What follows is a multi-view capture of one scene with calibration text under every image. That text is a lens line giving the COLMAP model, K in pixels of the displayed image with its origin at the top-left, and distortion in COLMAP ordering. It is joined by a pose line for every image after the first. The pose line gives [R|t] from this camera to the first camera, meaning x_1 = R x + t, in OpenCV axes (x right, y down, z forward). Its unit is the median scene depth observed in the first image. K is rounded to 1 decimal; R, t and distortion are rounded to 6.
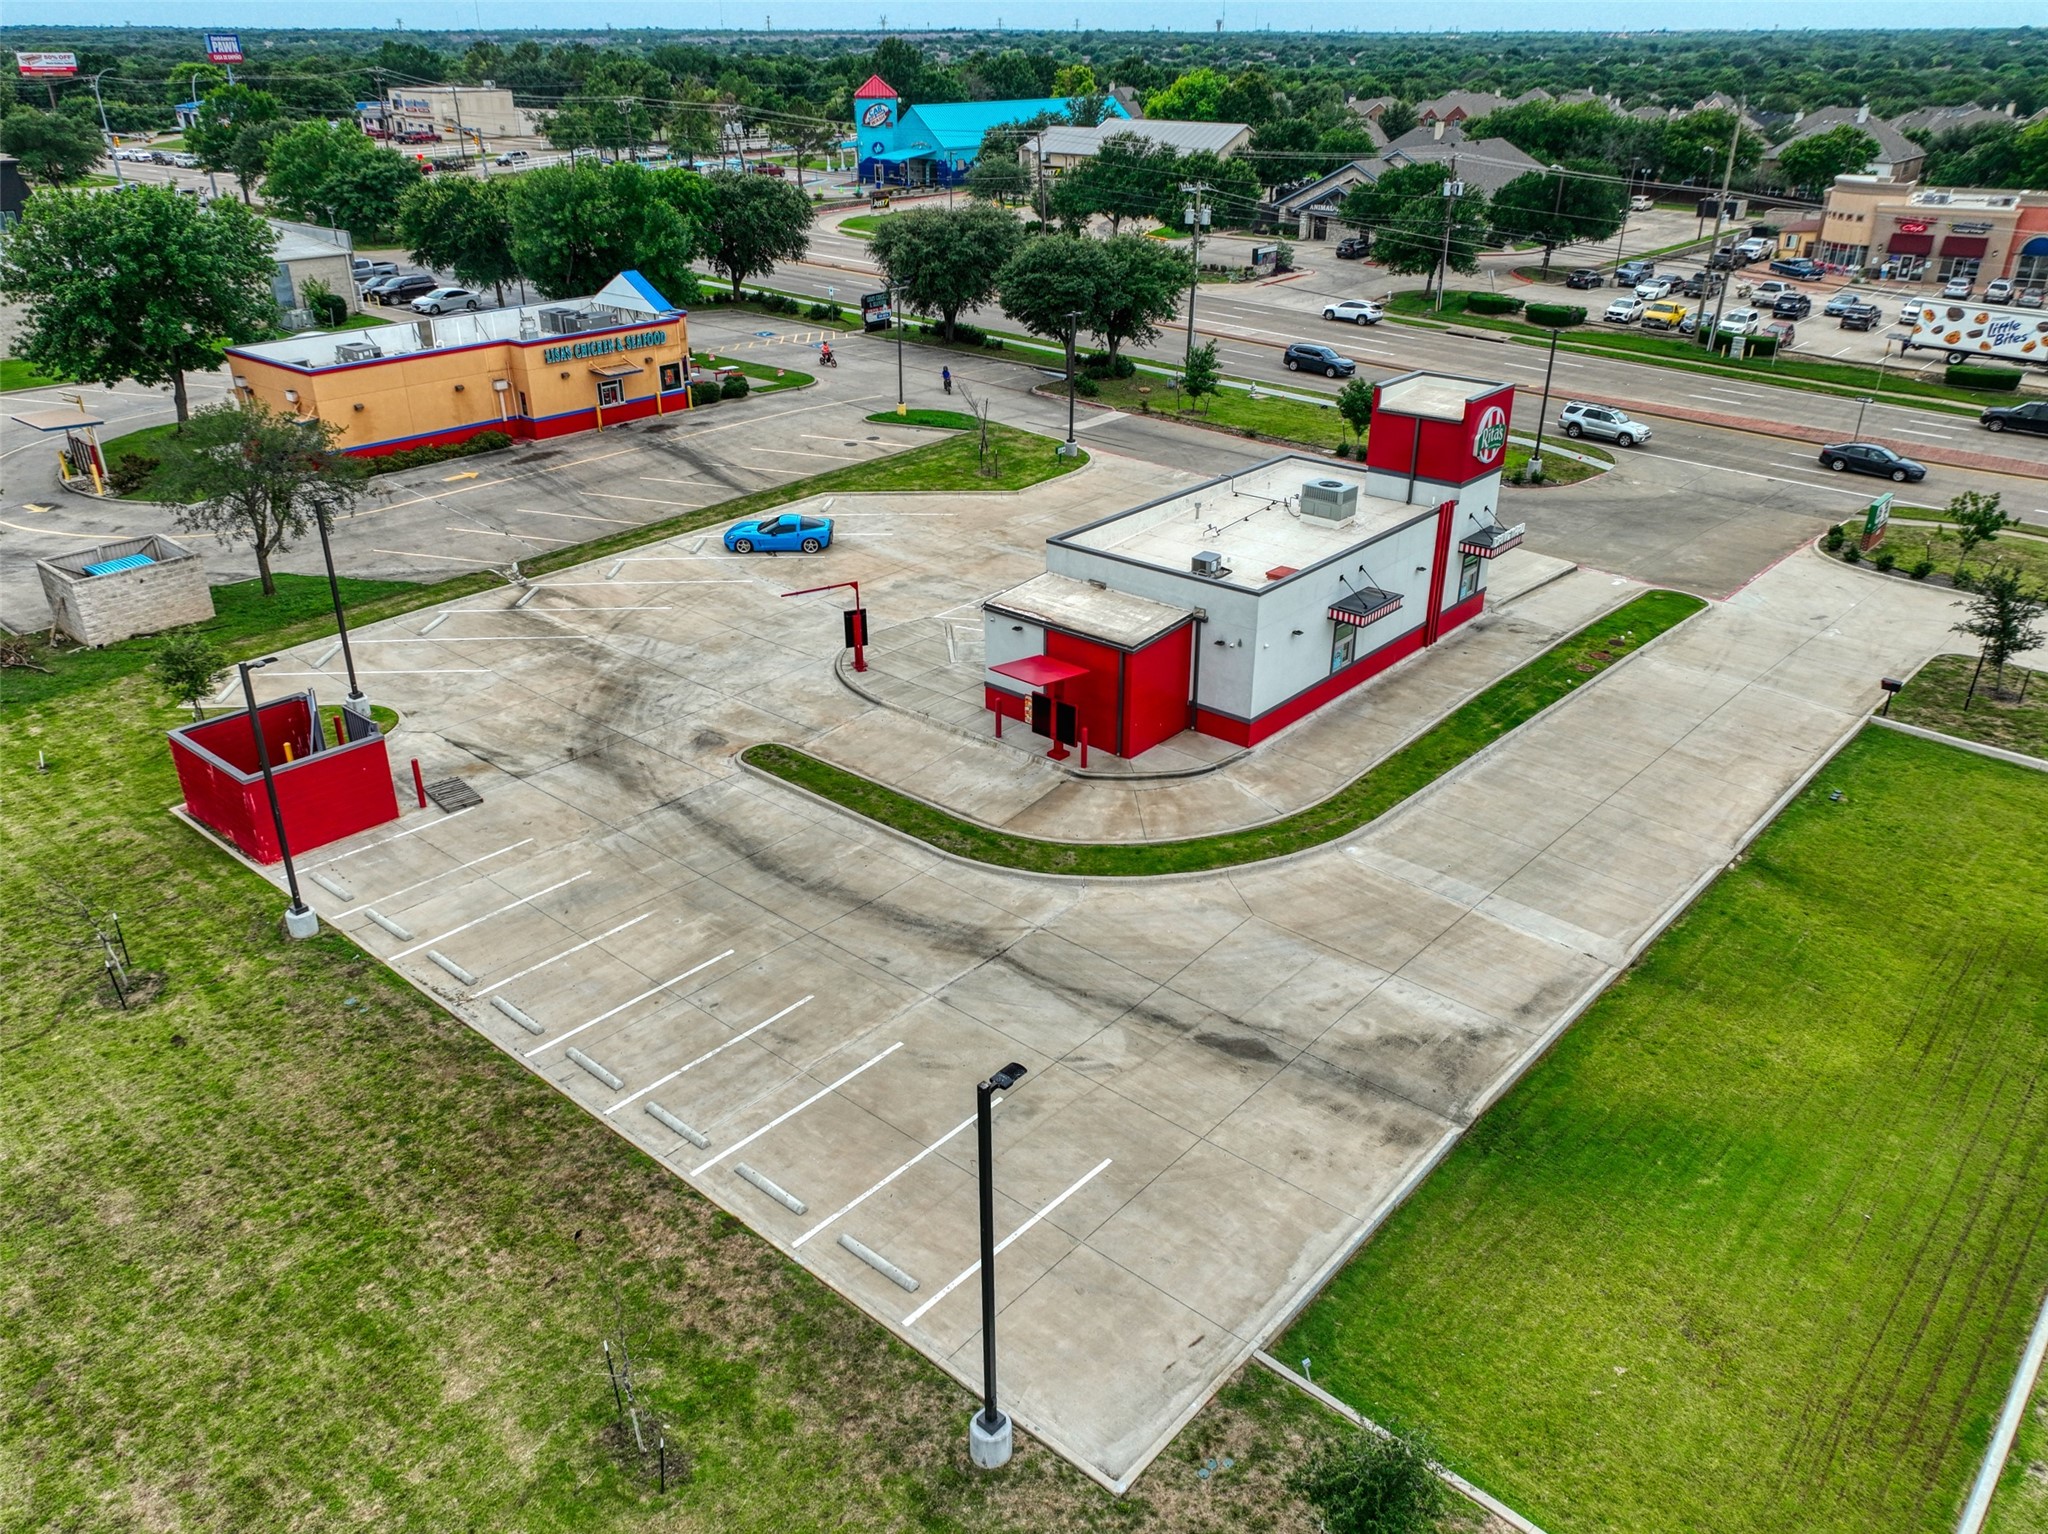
lens RADIAL K [[1513.5, 0, 1024.0], [0, 1513.5, 767.0], [0, 0, 1]] dist [0.003872, 0.009043]
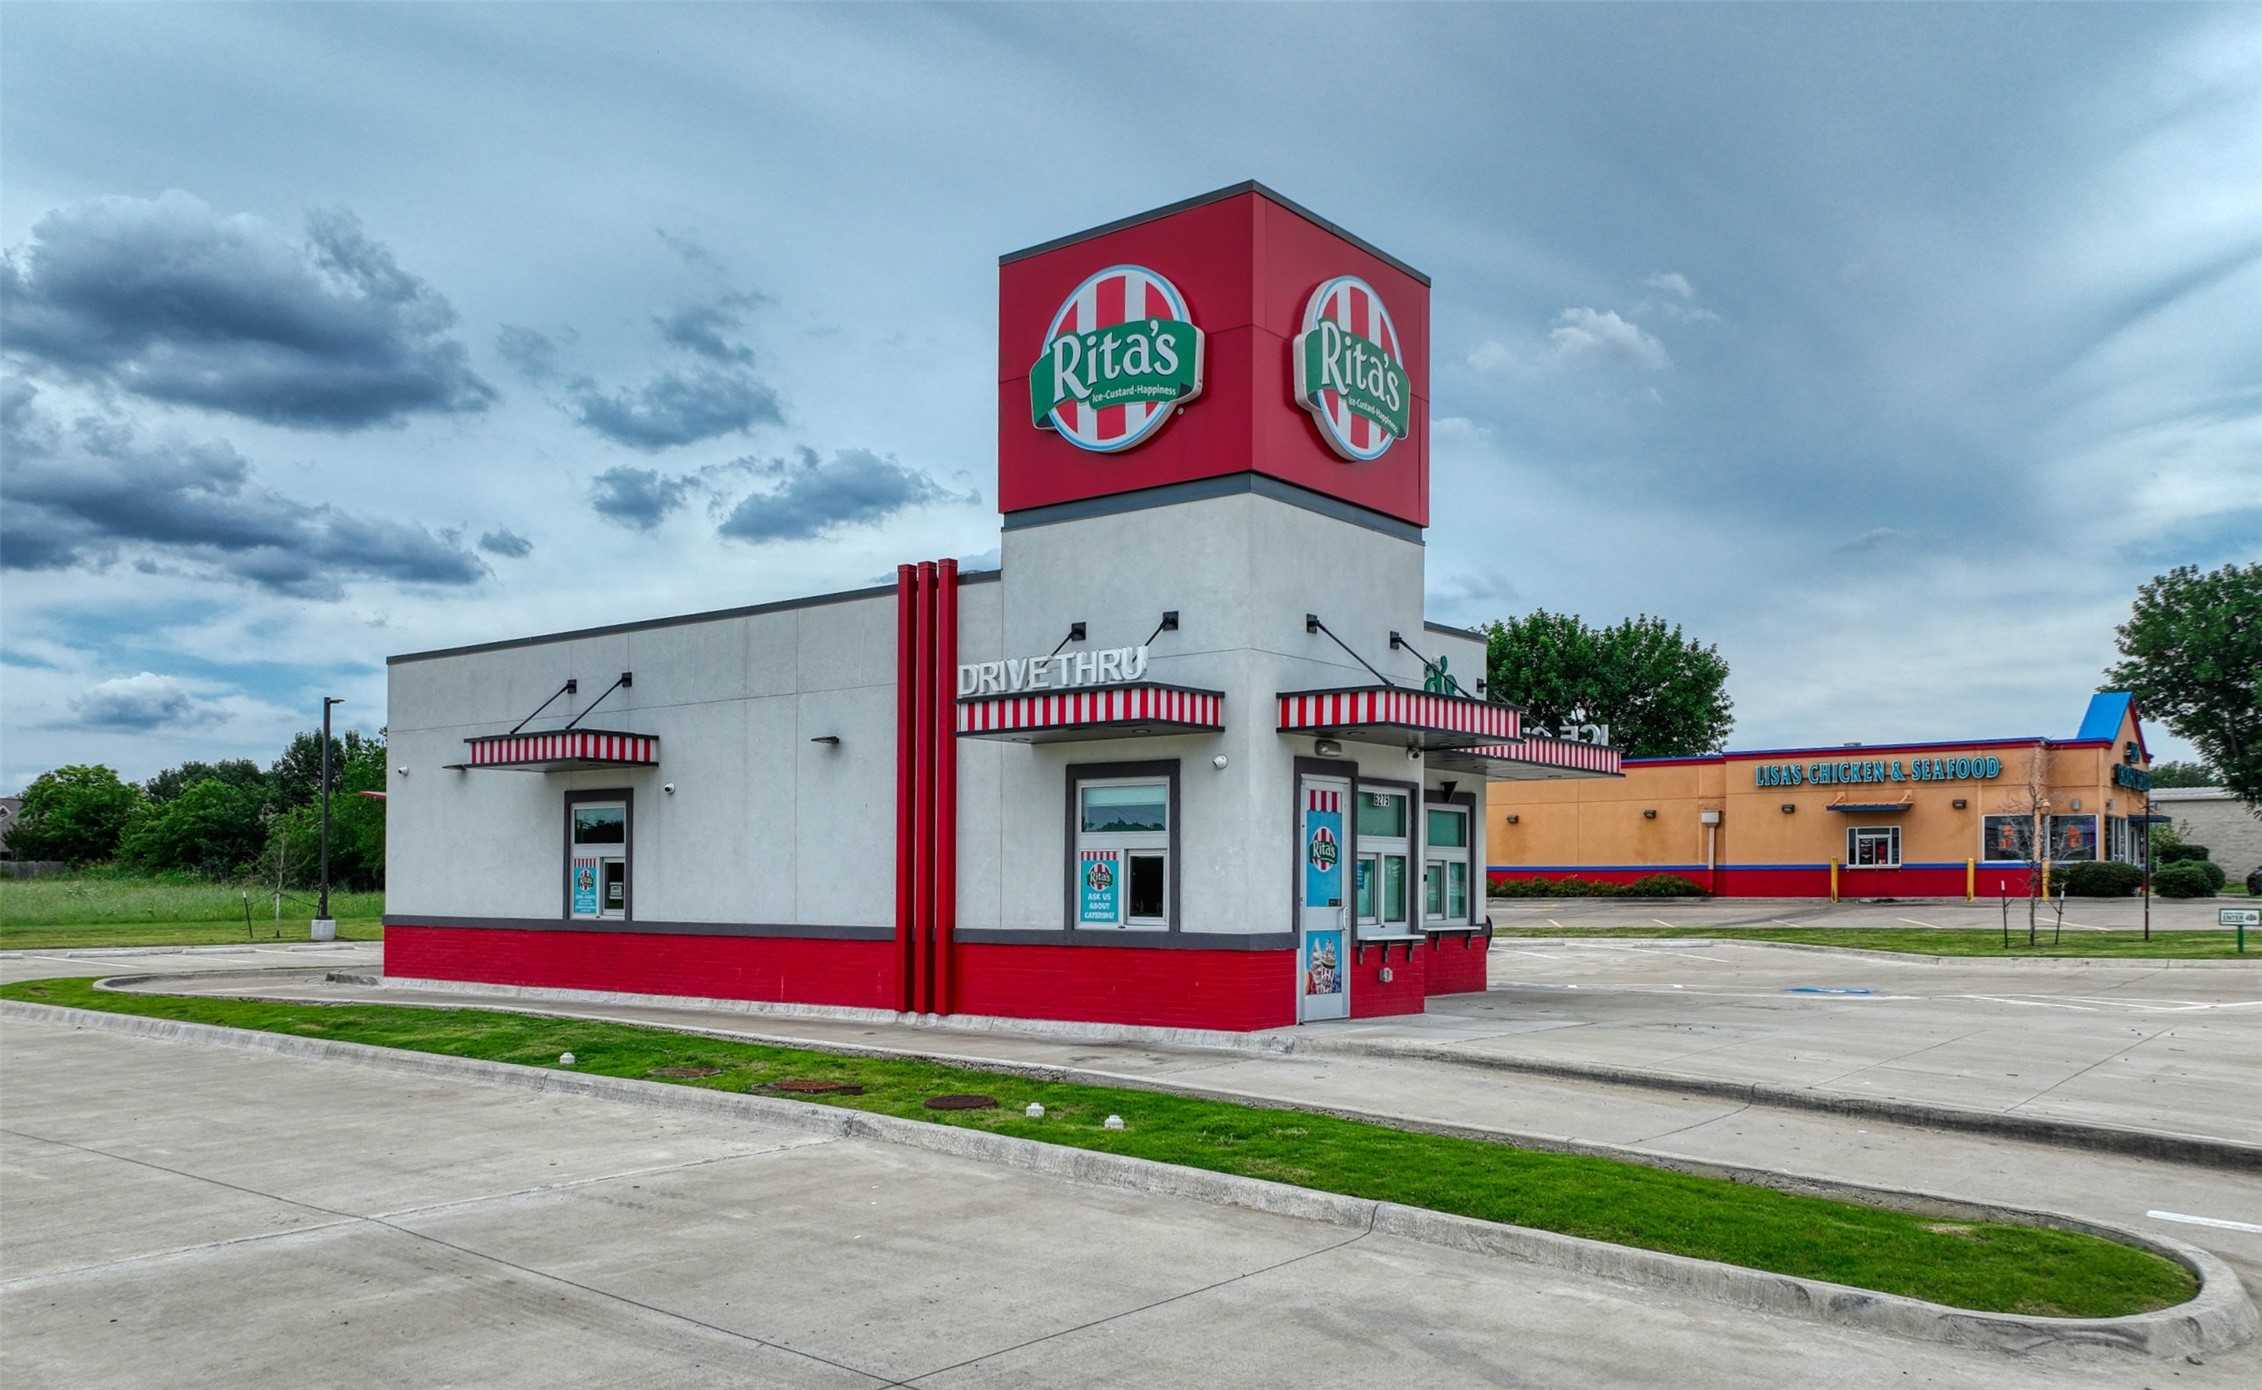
lens RADIAL K [[1803.0, 0, 1056.5], [0, 1803.0, 880.2], [0, 0, 1]] dist [0.002467, -0.000555]
pose [[0.021029, -0.005954, -0.999761, 0.685418], [-0.440429, 0.897669, -0.014610, -0.119424], [0.897541, 0.440631, 0.016255, 1.059721]]
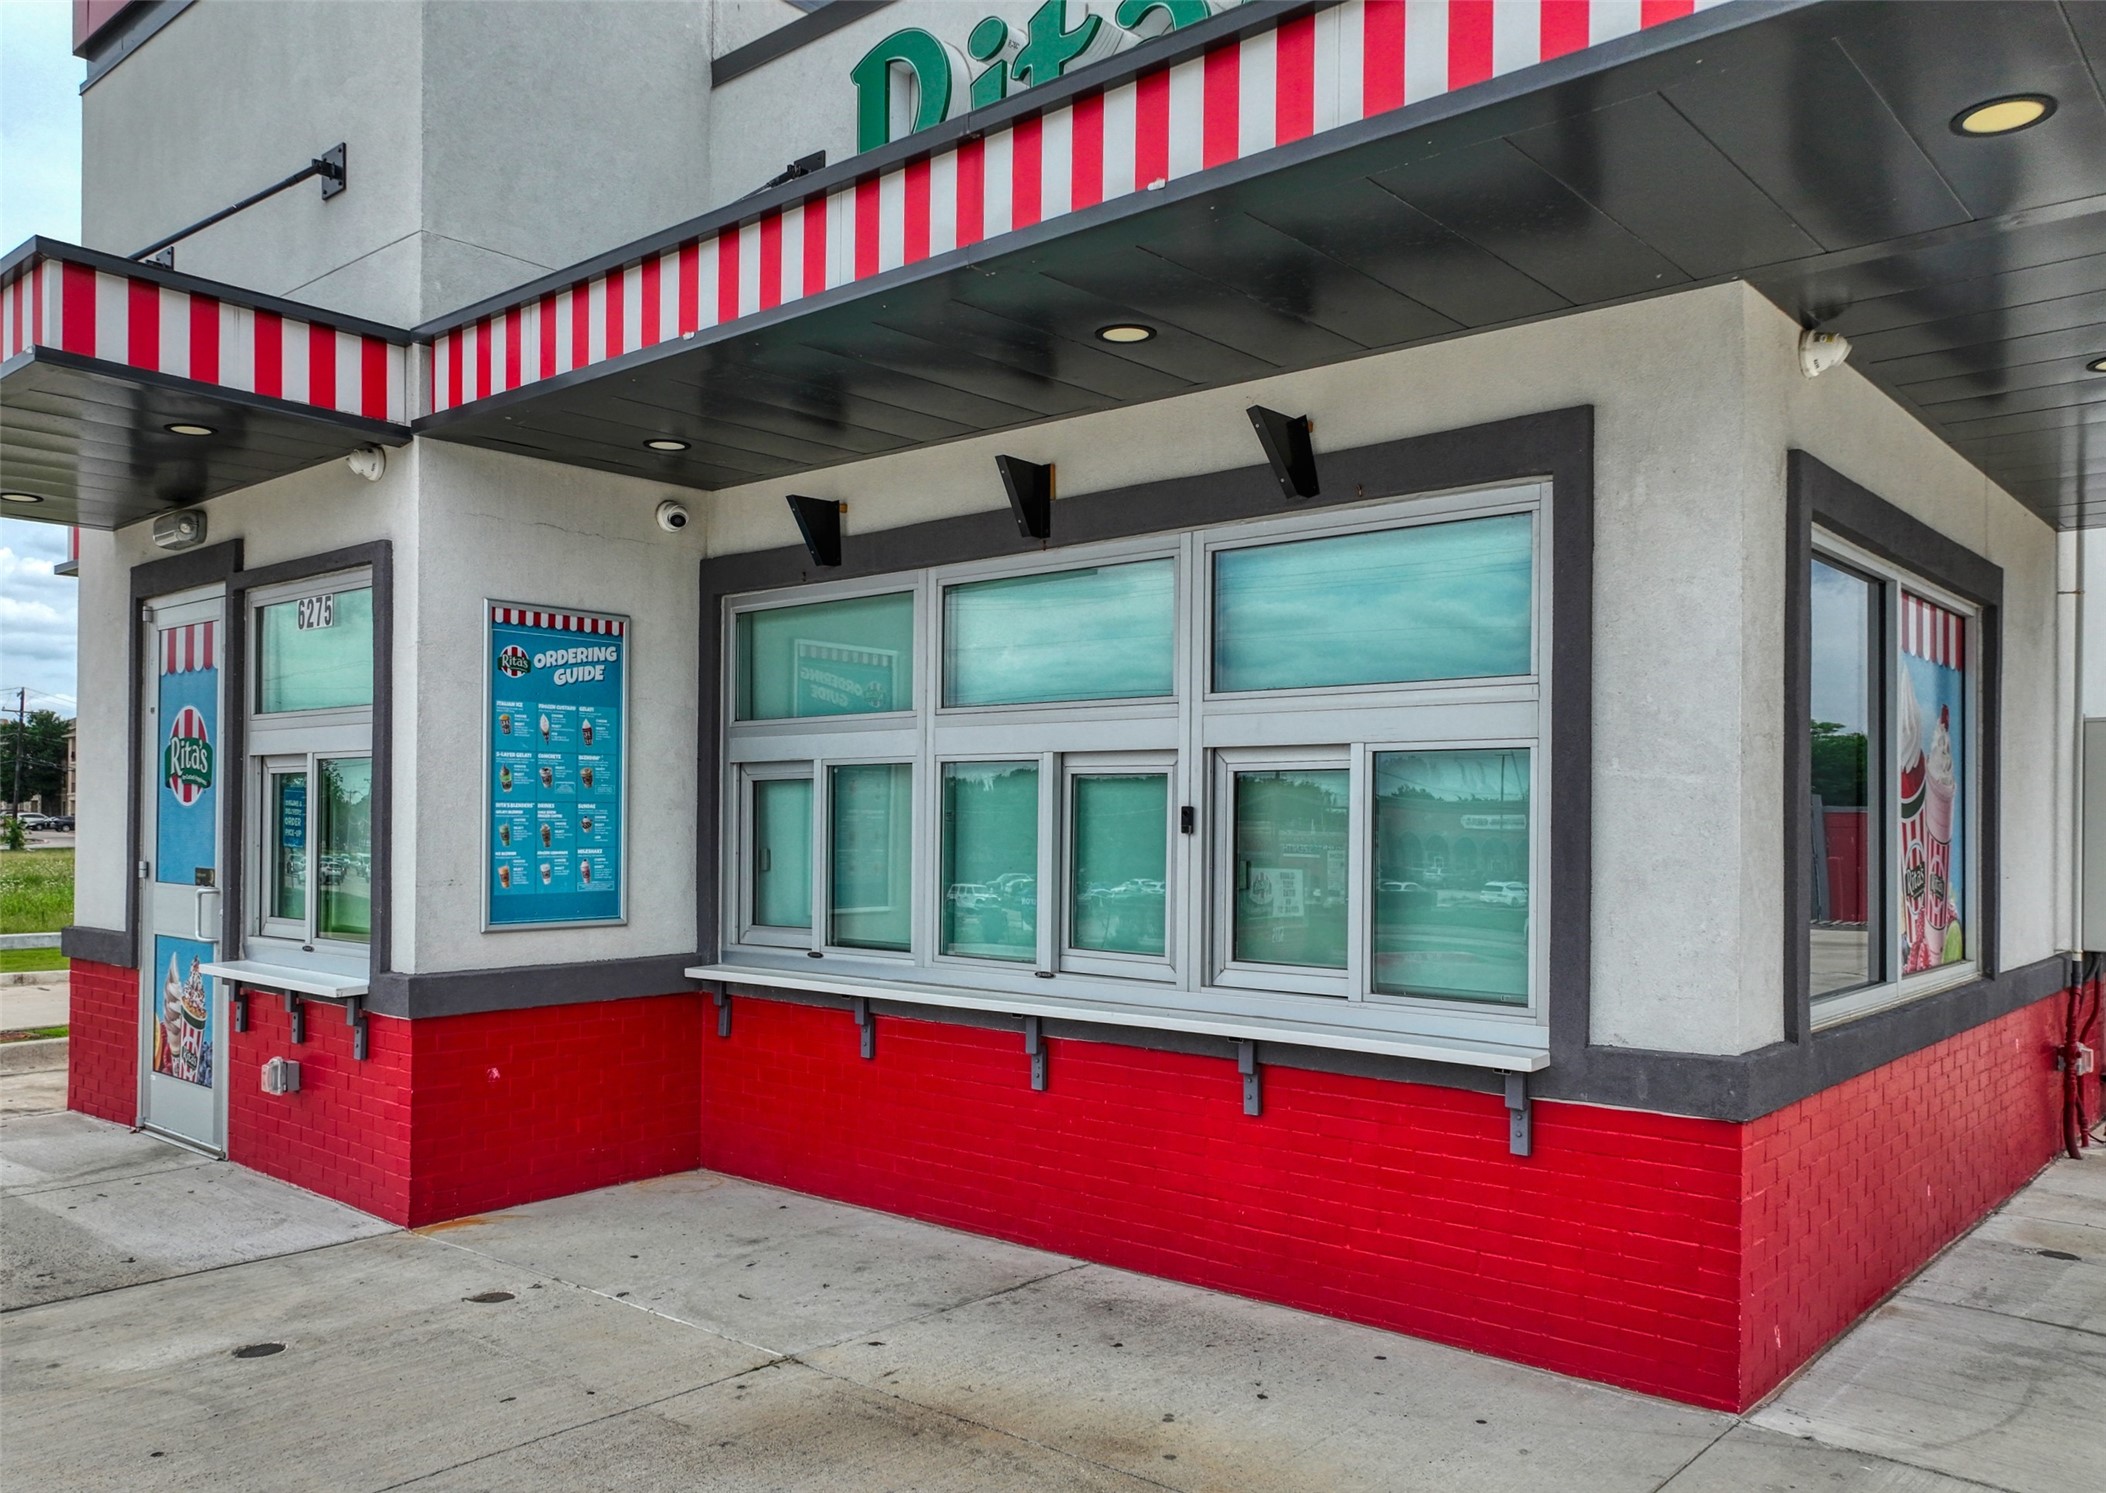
lens RADIAL K [[1593.1, 0, 1027.4], [0, 1593.1, 813.5], [0, 0, 1]] dist [-0.001682, 0.000294]
pose [[-0.999916, -0.009029, 0.009260, 0.236312], [-0.004147, 0.902010, 0.431695, -0.213620], [-0.012250, 0.431621, -0.901972, 1.245823]]
